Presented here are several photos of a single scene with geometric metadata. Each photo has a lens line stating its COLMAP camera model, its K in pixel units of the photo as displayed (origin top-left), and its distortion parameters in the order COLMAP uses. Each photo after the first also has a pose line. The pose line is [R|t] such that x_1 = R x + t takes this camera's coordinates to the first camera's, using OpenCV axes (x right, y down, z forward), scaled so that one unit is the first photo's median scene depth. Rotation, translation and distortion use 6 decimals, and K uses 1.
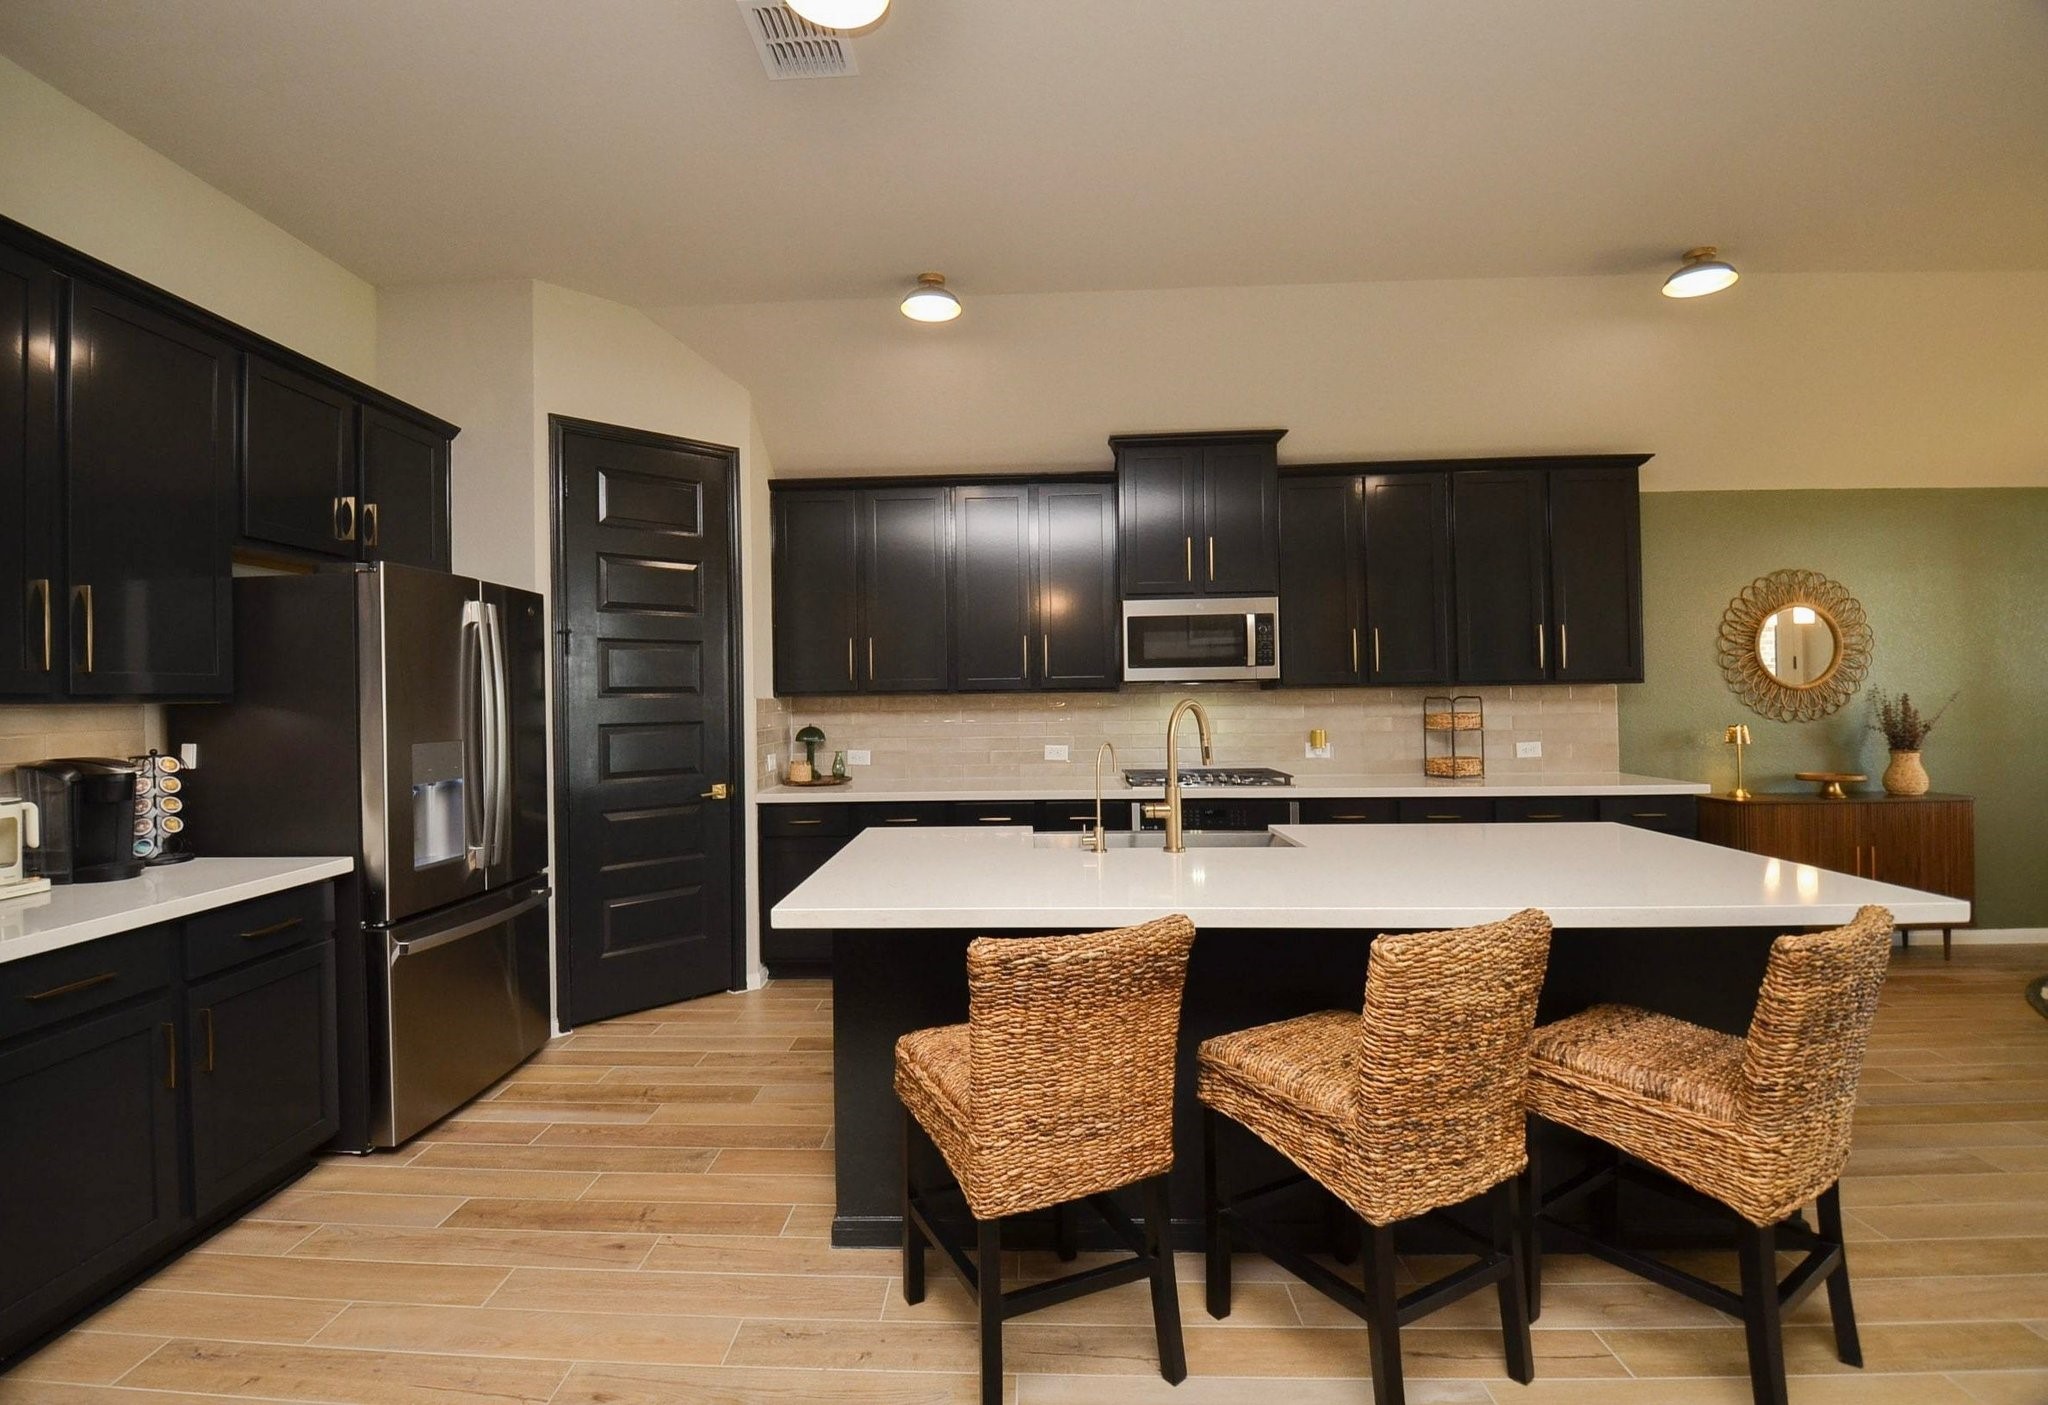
lens RADIAL K [[937.8, 0, 1000.4], [0, 937.8, 700.0], [0, 0, 1]] dist [-0.019062, -0.001227]
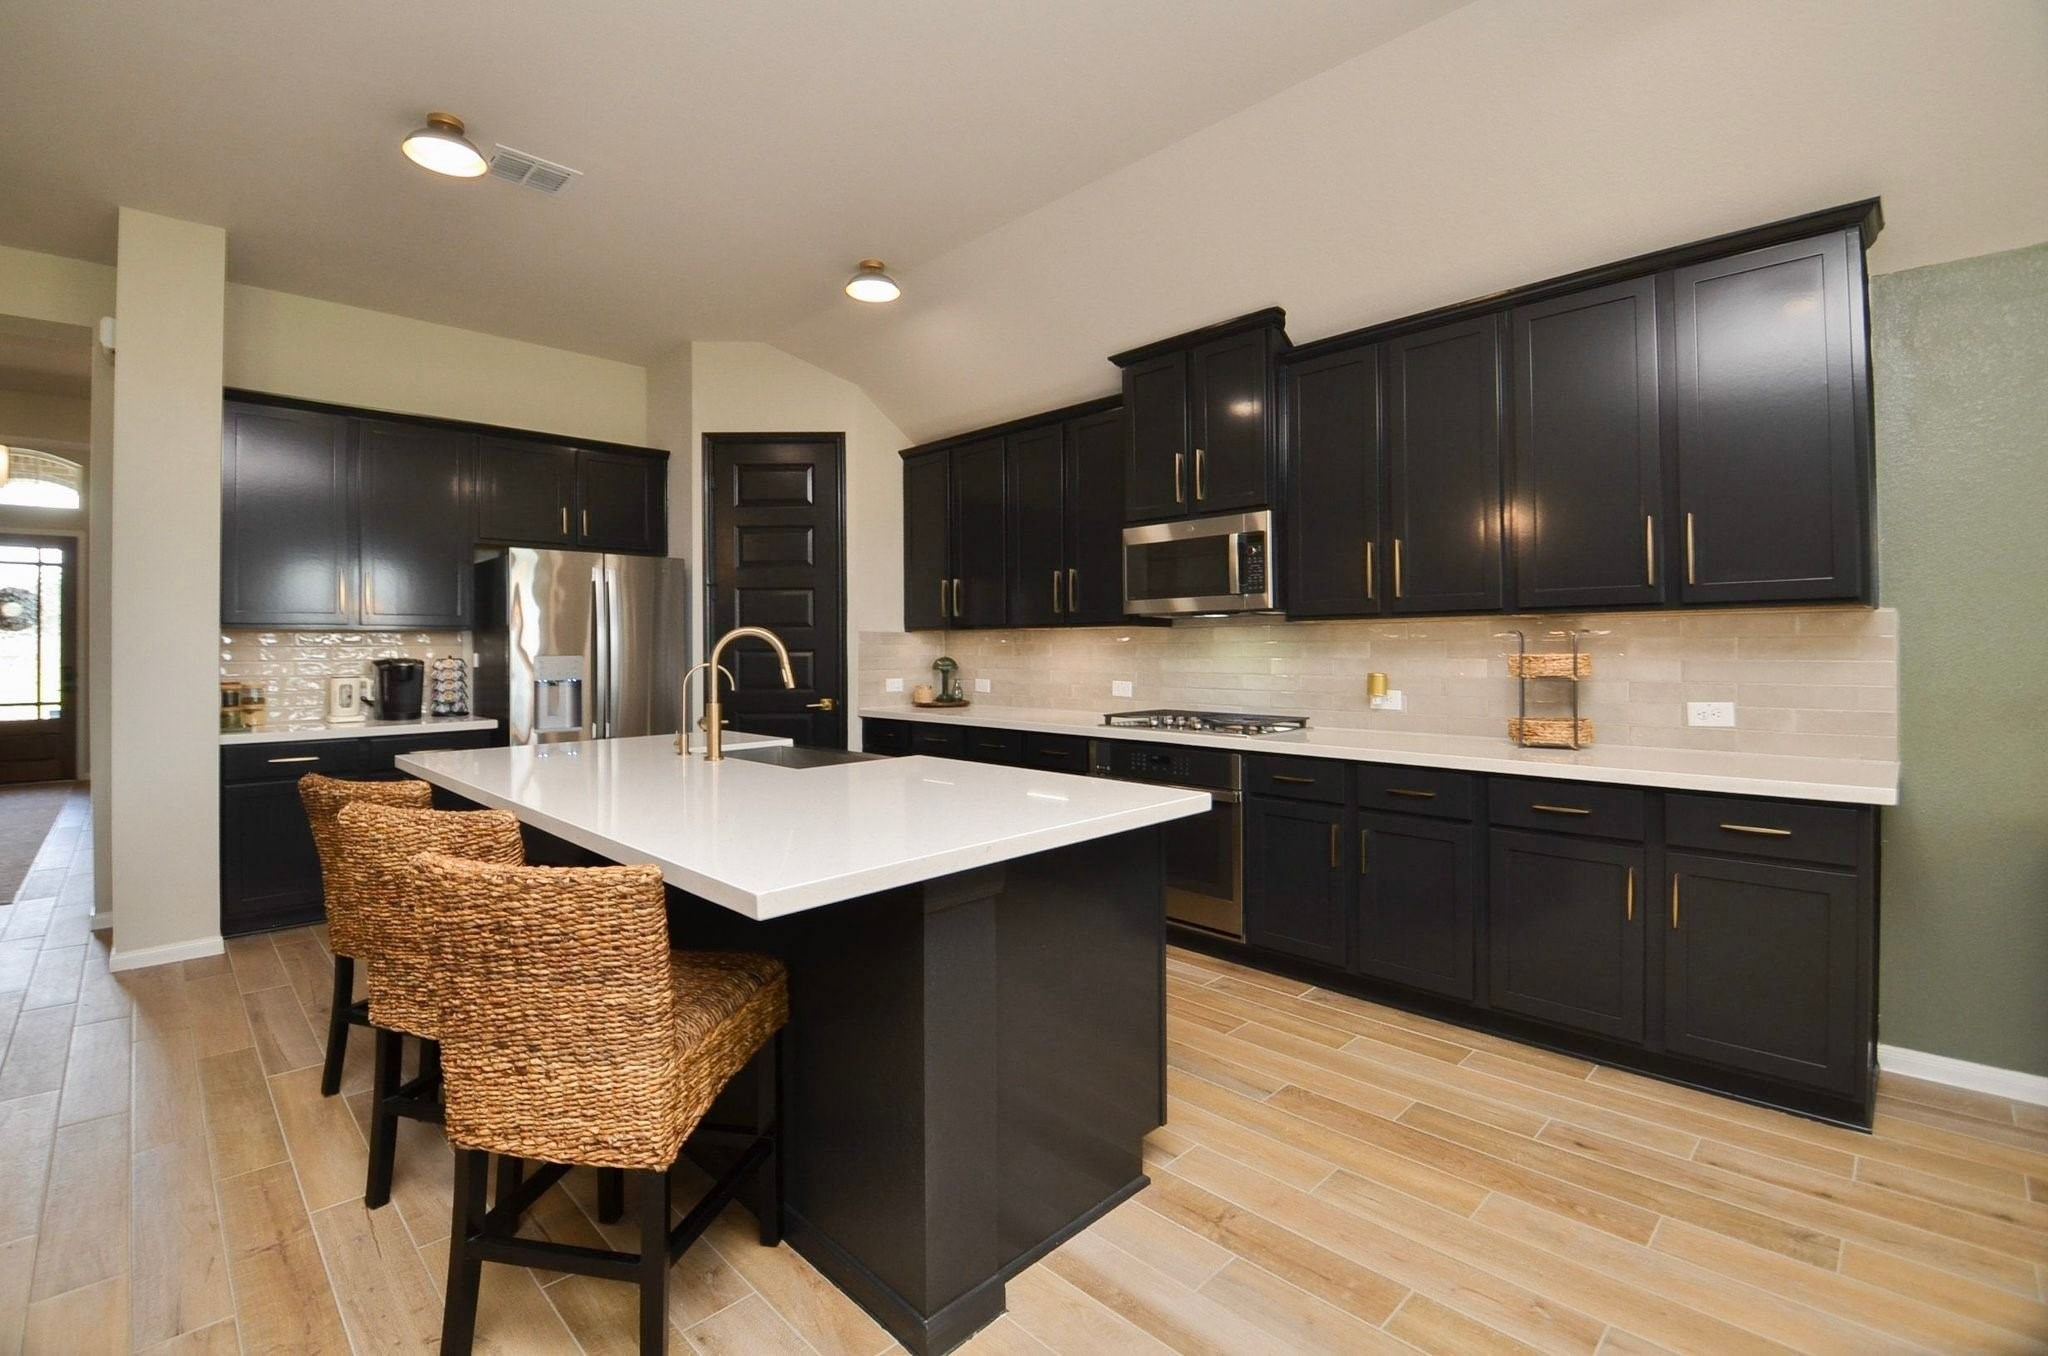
lens RADIAL K [[893.5, 0, 1019.9], [0, 893.5, 656.2], [0, 0, 1]] dist [0.010581, -0.023818]
pose [[0.739654, 0.017770, -0.672752, 0.670699], [-0.009813, 0.999830, 0.015621, 0.009608], [0.672915, -0.004952, 0.739703, 0.256588]]
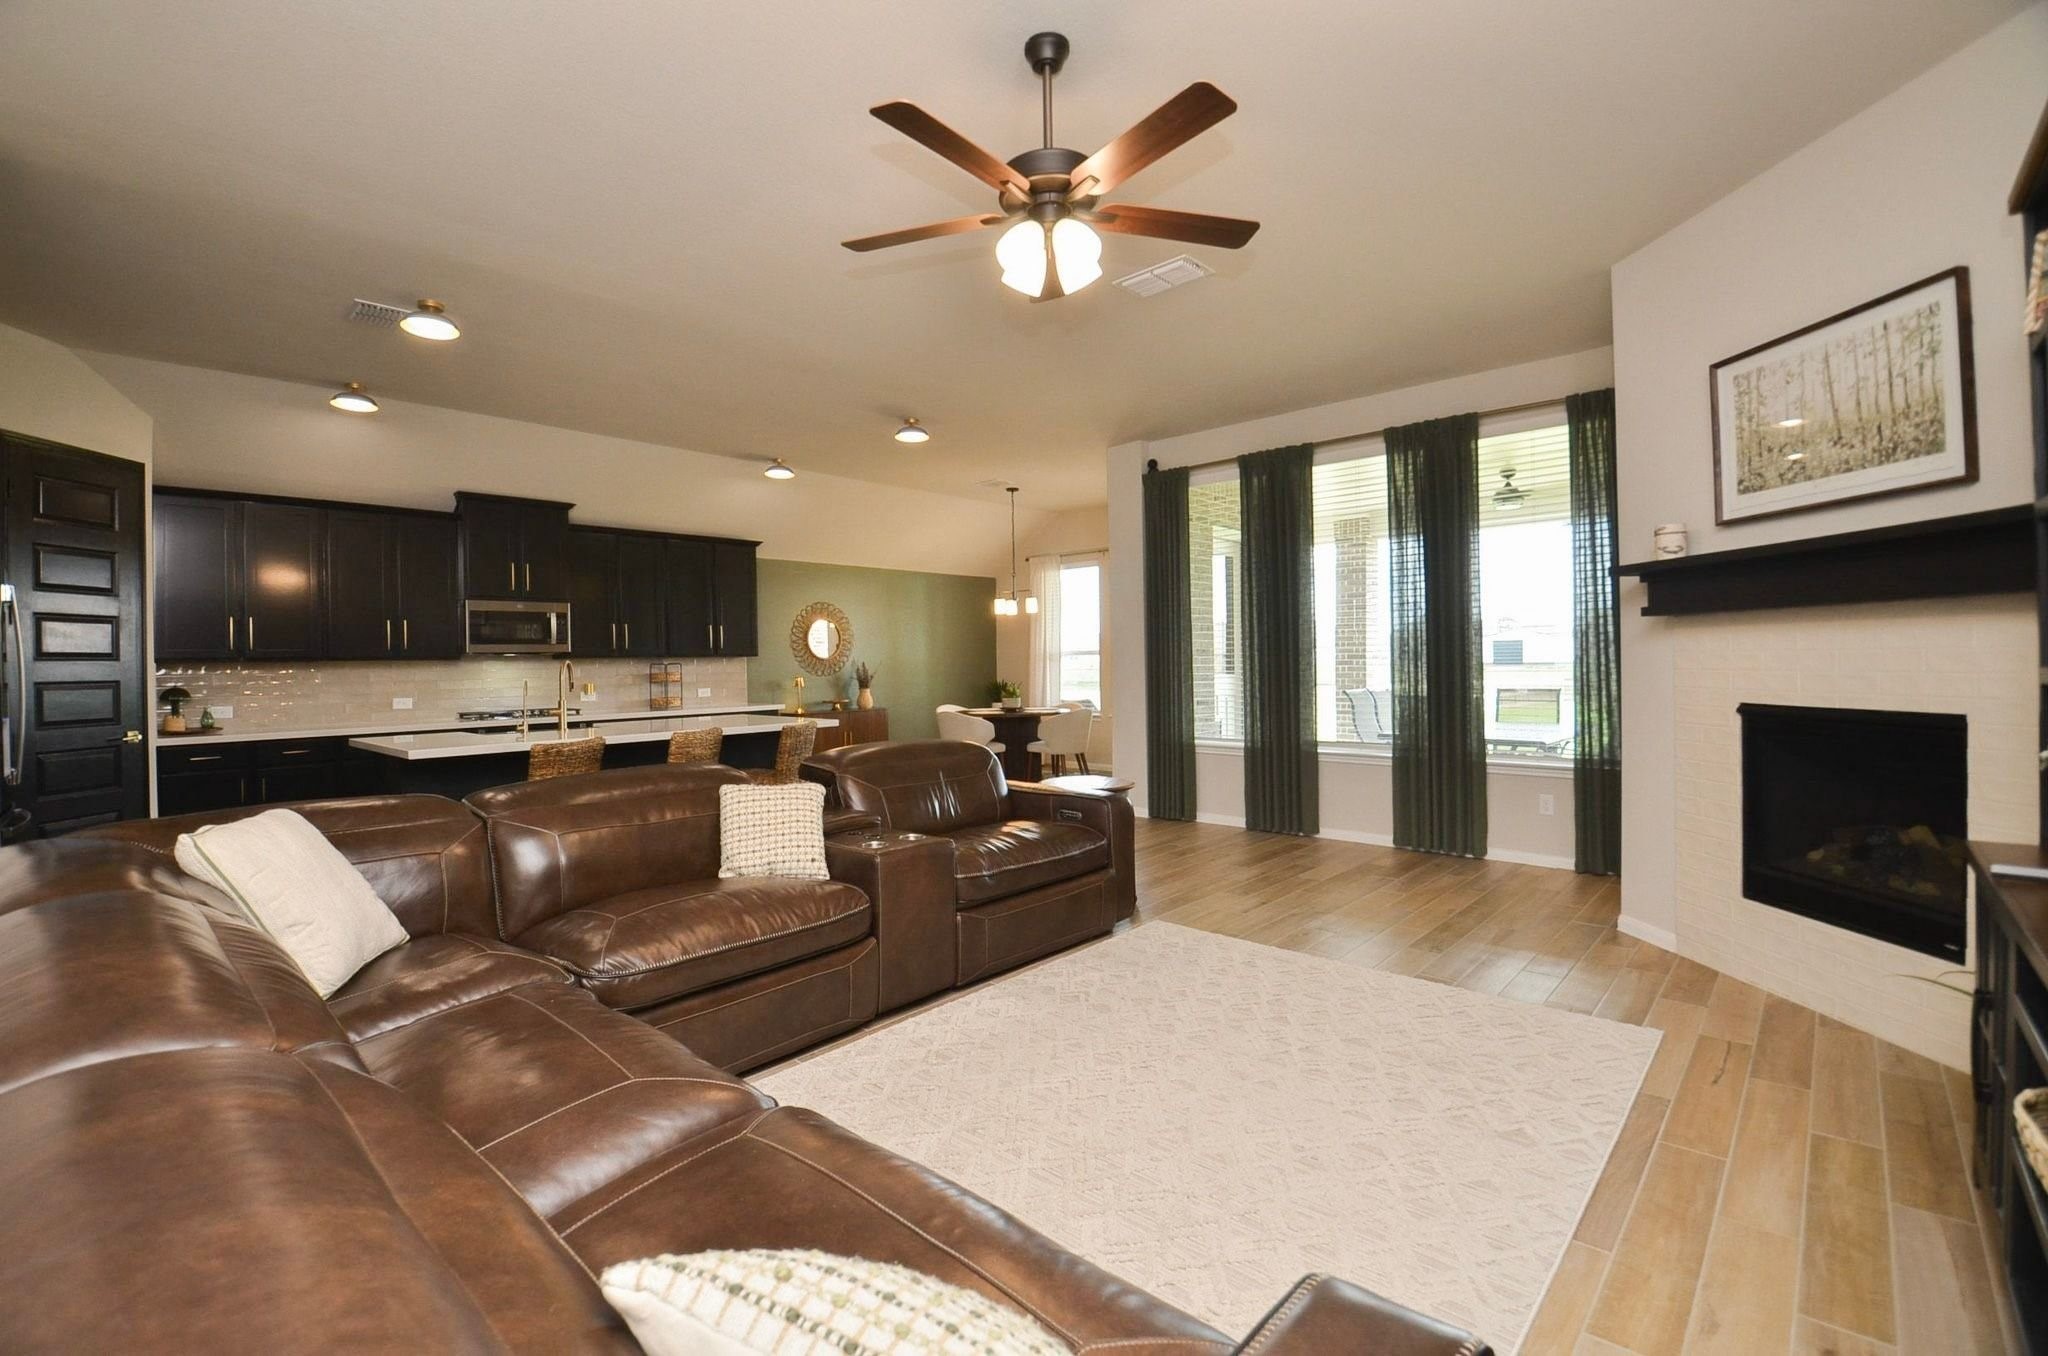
lens RADIAL K [[893.5, 0, 1019.9], [0, 893.5, 656.2], [0, 0, 1]] dist [0.010581, -0.023818]
pose [[0.633058, 0.007432, 0.774069, -0.436969], [0.015668, 0.999626, -0.022411, 0.032944], [-0.773946, 0.026315, 0.632705, -0.646476]]
